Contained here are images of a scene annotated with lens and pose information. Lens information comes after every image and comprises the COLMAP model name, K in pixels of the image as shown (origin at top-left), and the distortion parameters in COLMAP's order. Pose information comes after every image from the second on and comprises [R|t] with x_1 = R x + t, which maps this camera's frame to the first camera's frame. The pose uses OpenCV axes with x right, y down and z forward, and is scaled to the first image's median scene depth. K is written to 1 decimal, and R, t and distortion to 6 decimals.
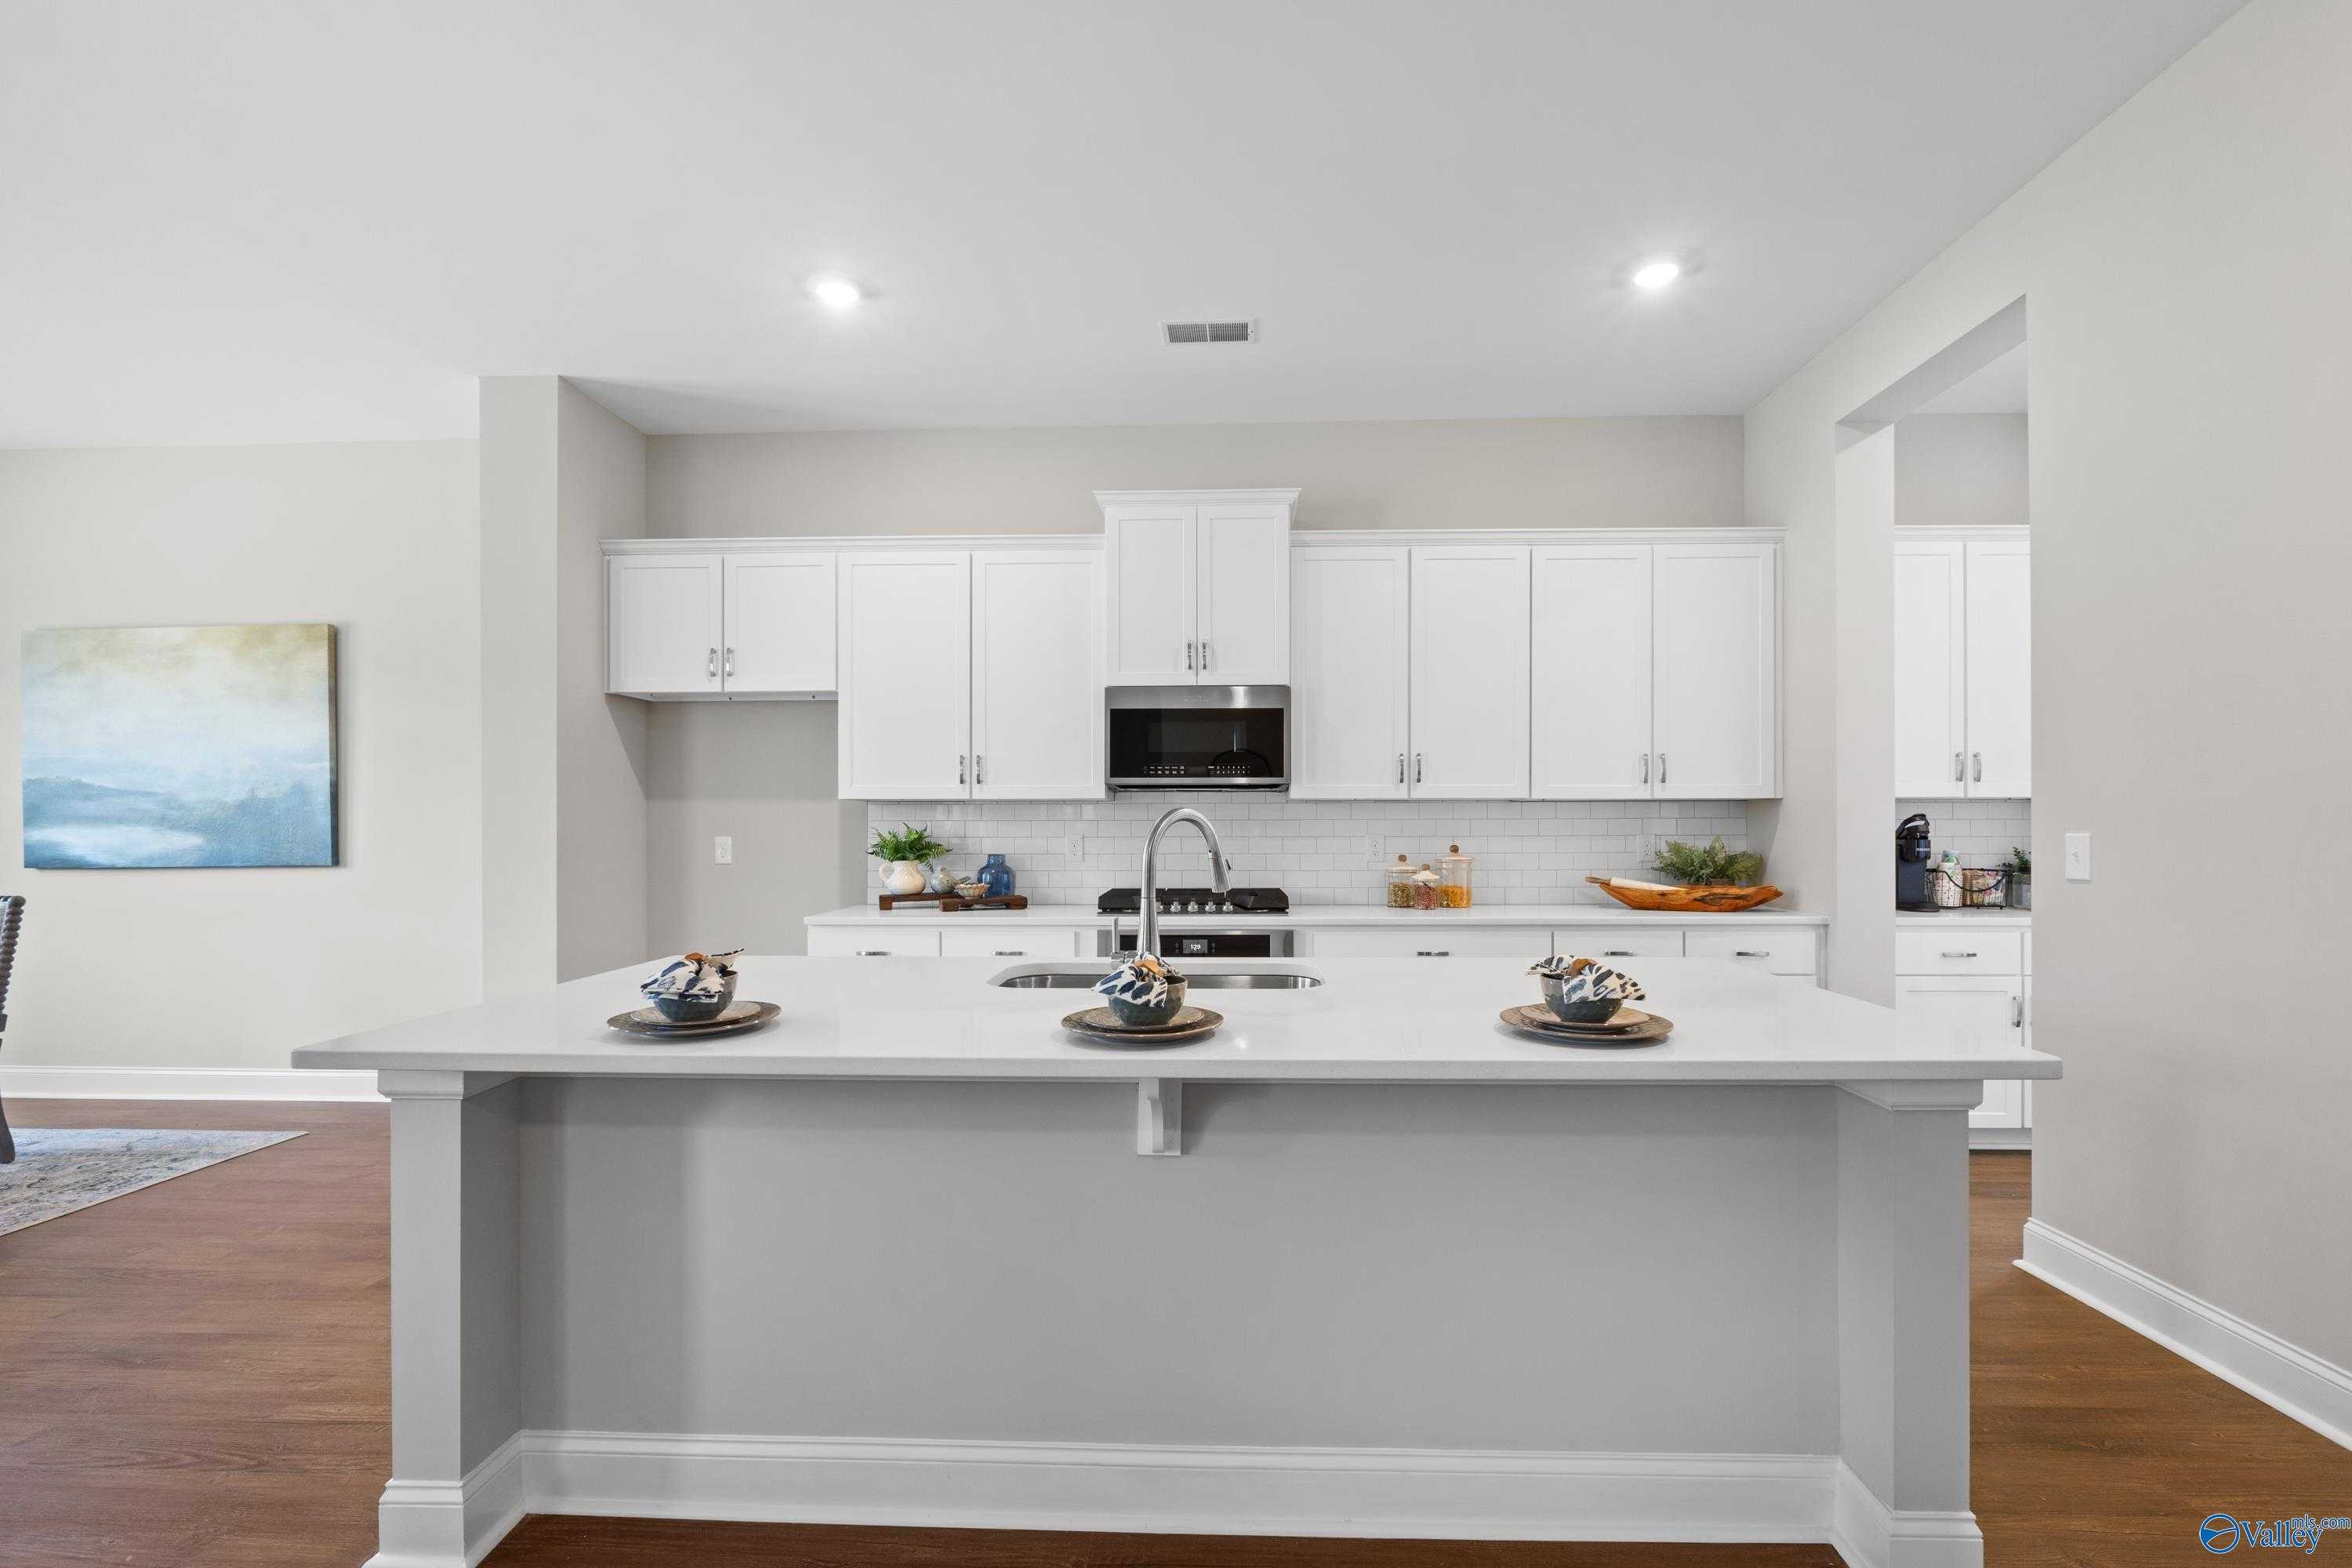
lens RADIAL K [[962.2, 0, 1182.9], [0, 962.2, 839.0], [0, 0, 1]] dist [-0.000929, -0.000139]
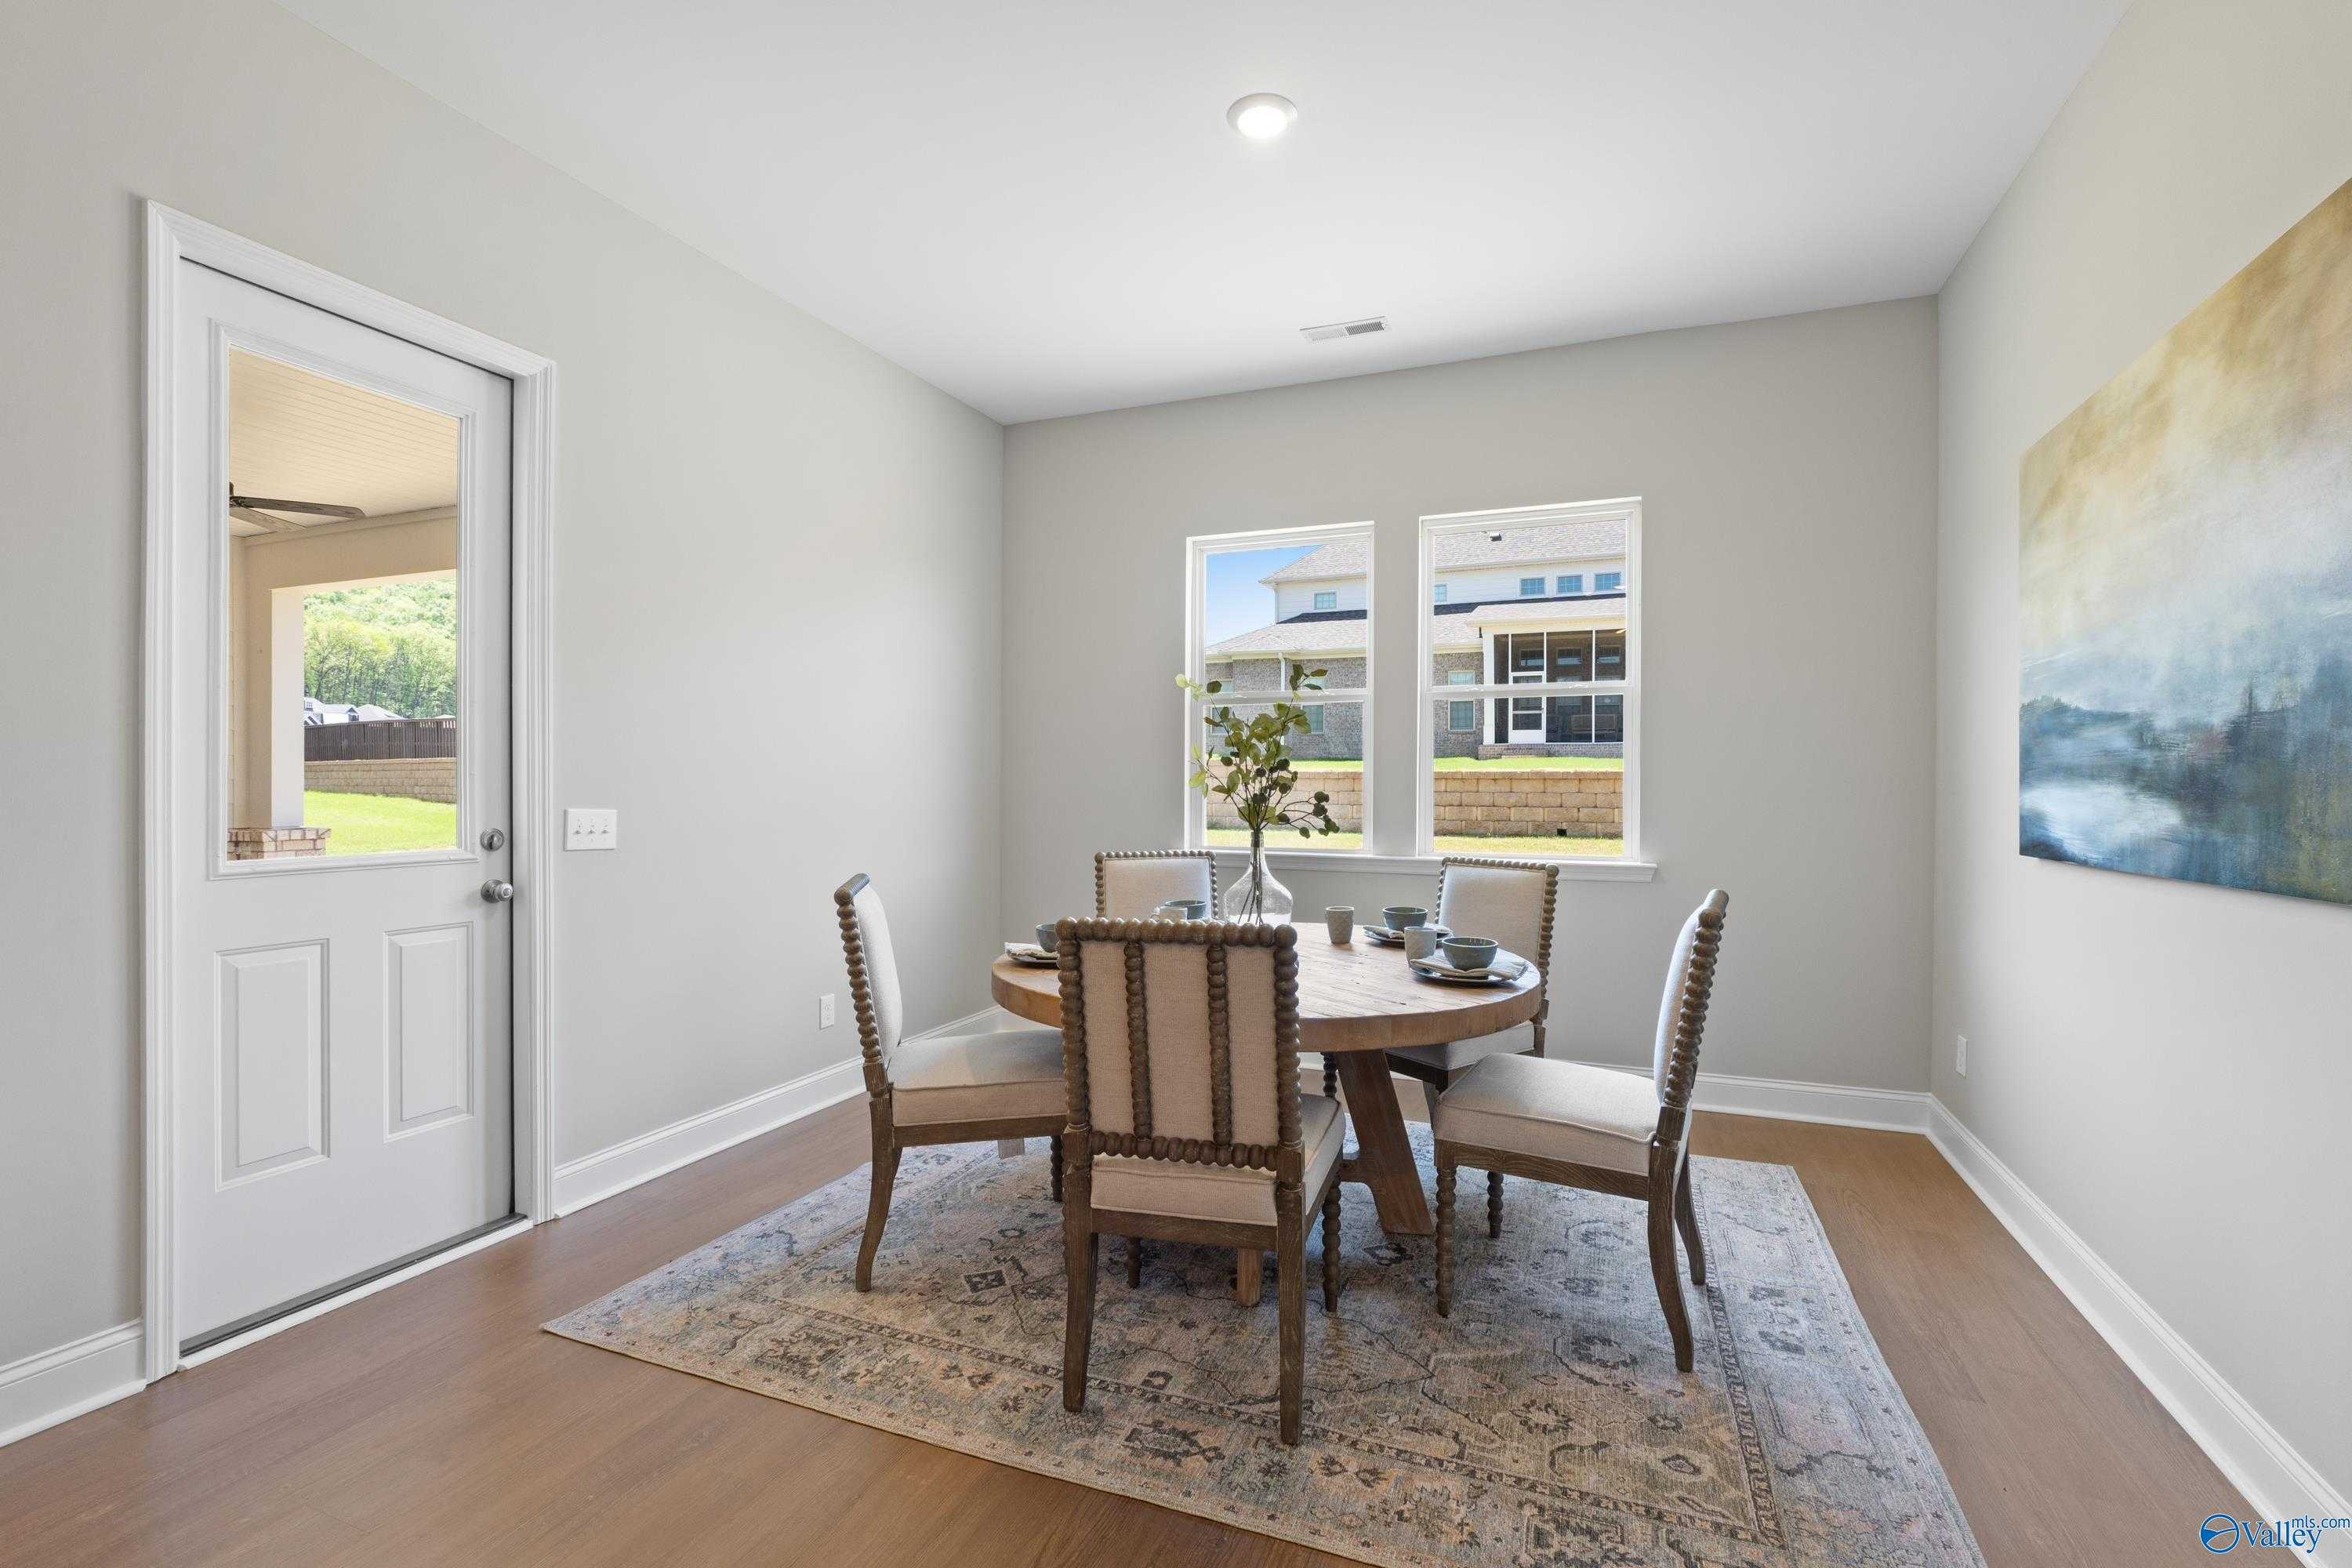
lens RADIAL K [[1006.7, 0, 1176.6], [0, 1006.7, 770.7], [0, 0, 1]] dist [-0.007335, -0.000473]
pose [[-0.361255, -0.008398, -0.932429, -0.495975], [-0.018414, 0.999829, -0.001871, -0.012390], [0.932285, 0.016494, -0.361348, 0.831364]]
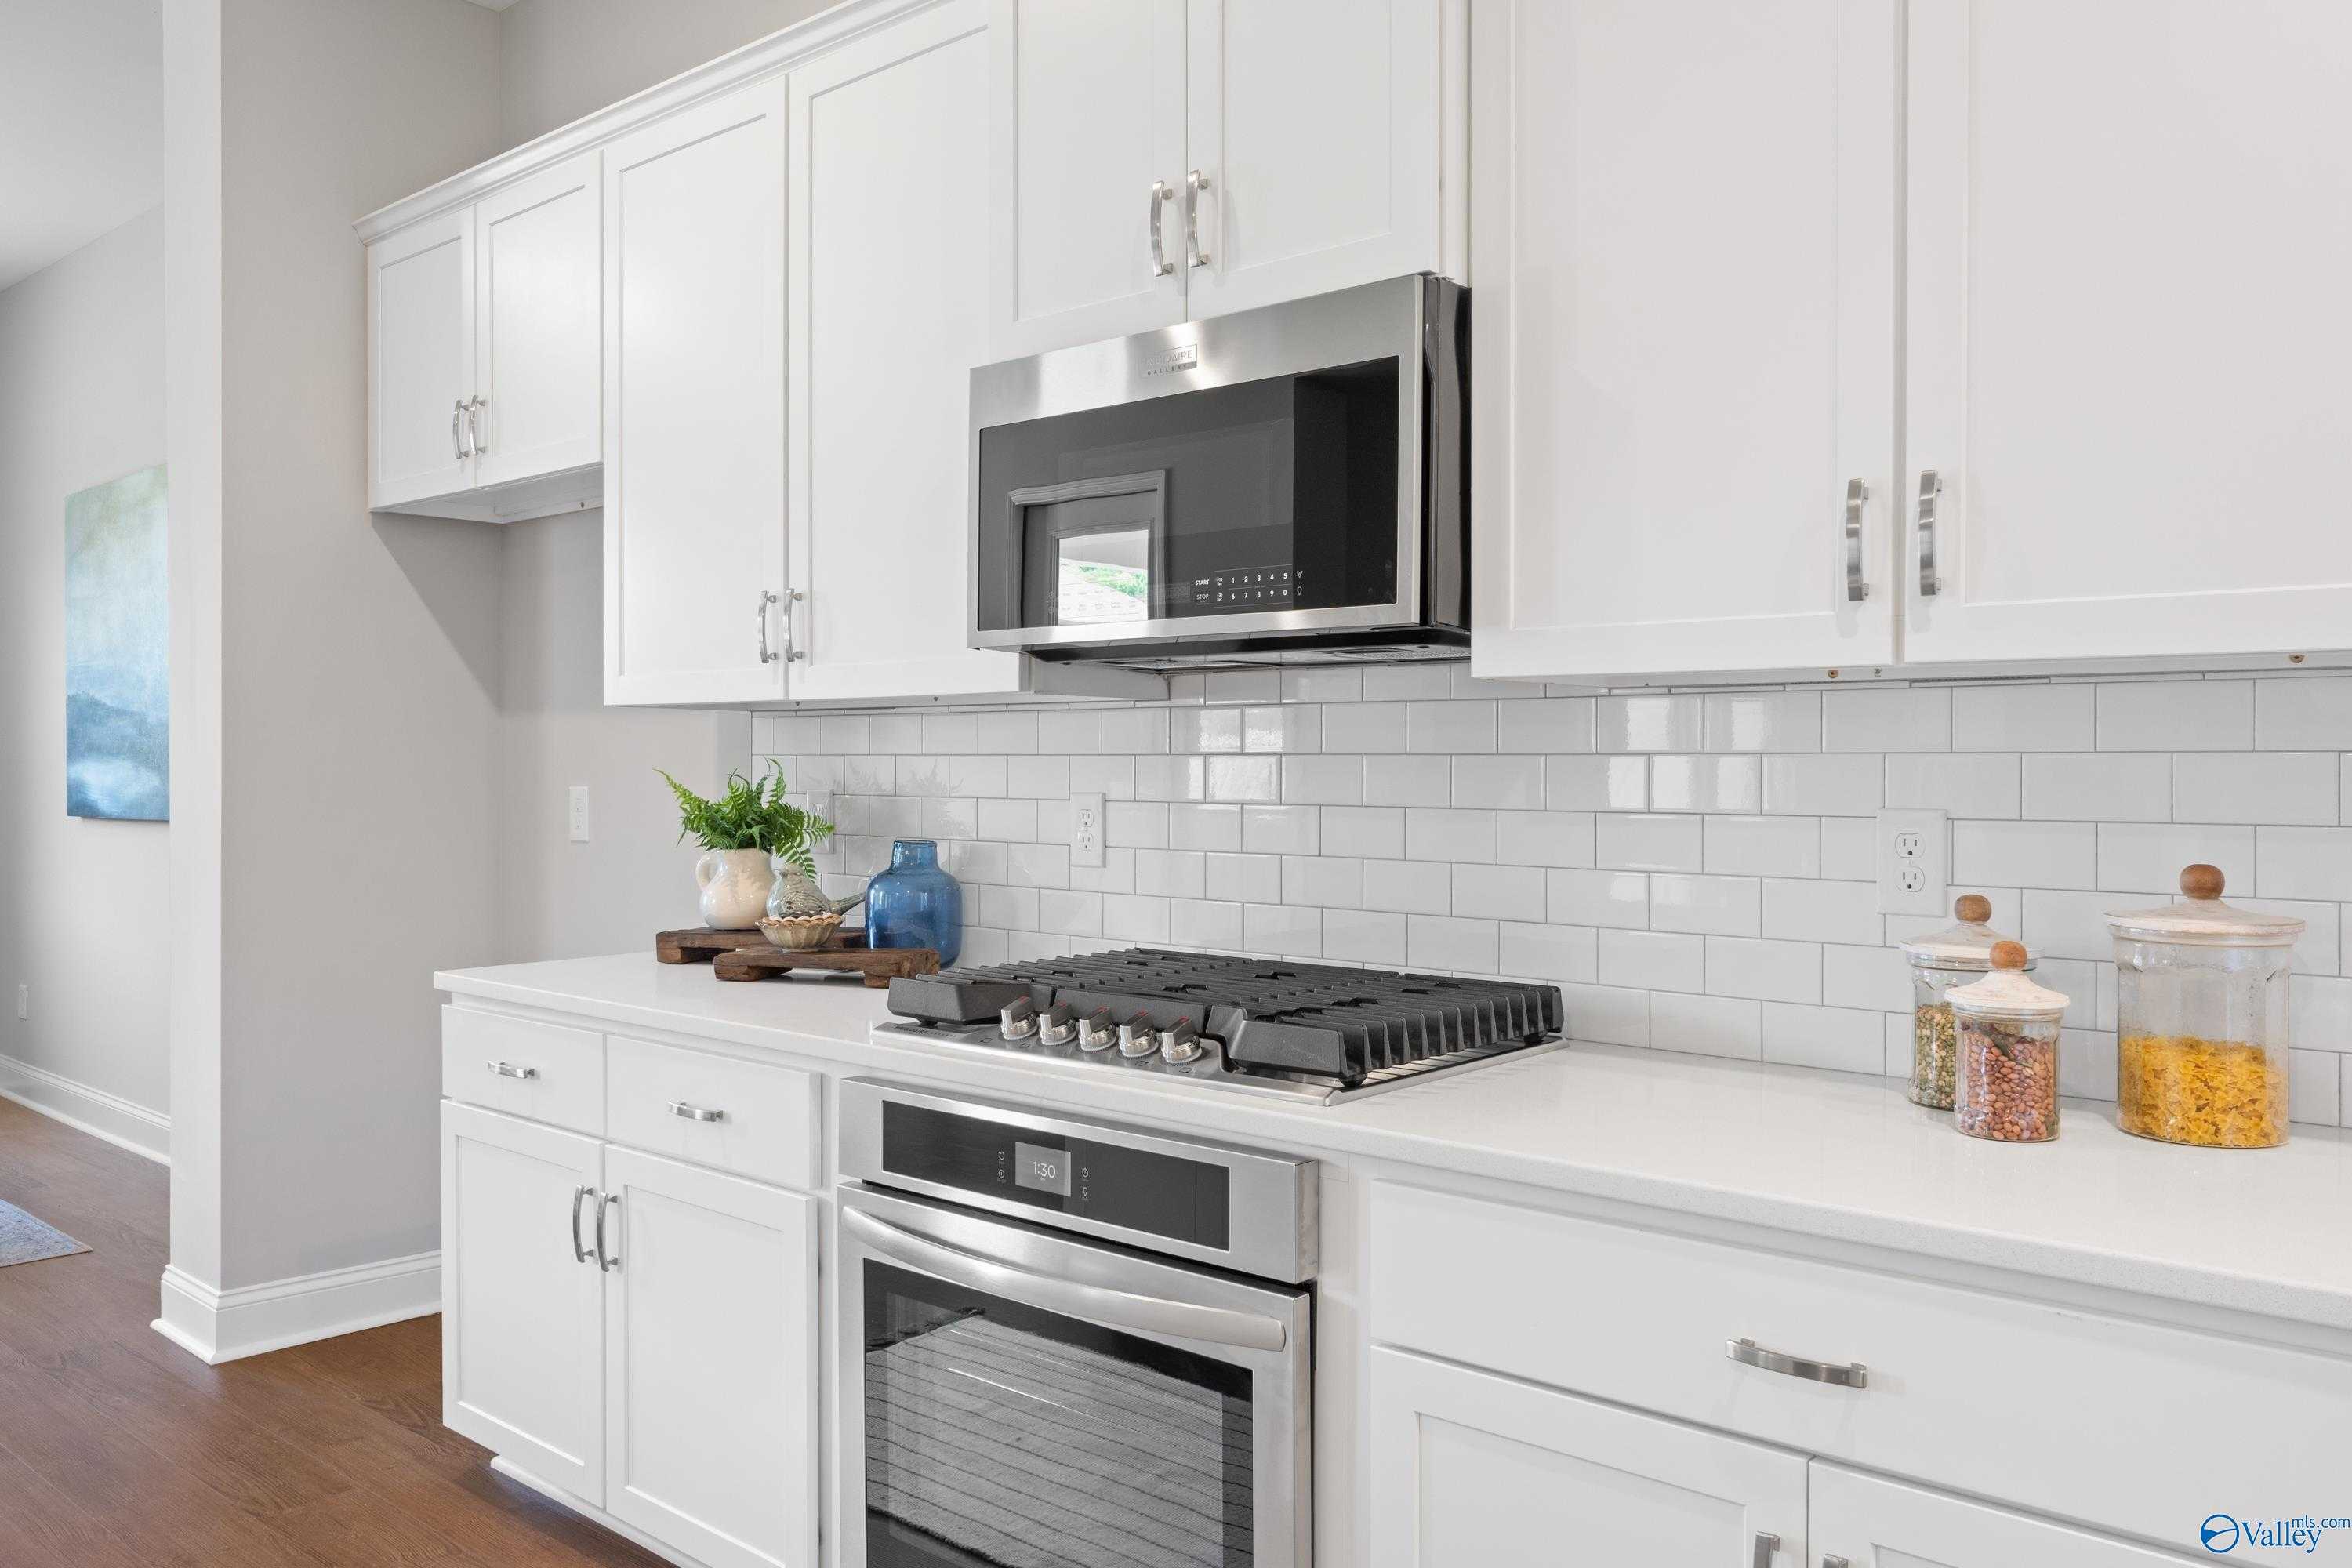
lens RADIAL K [[1758.7, 0, 1176.0], [0, 1758.7, 784.0], [0, 0, 1]] dist [-0.008279, 0.002253]
pose [[0.780059, 0.011936, -0.625592, 0.358634], [-0.009973, 0.999928, 0.006643, -0.013731], [0.625626, 0.001057, 0.780122, 0.537206]]
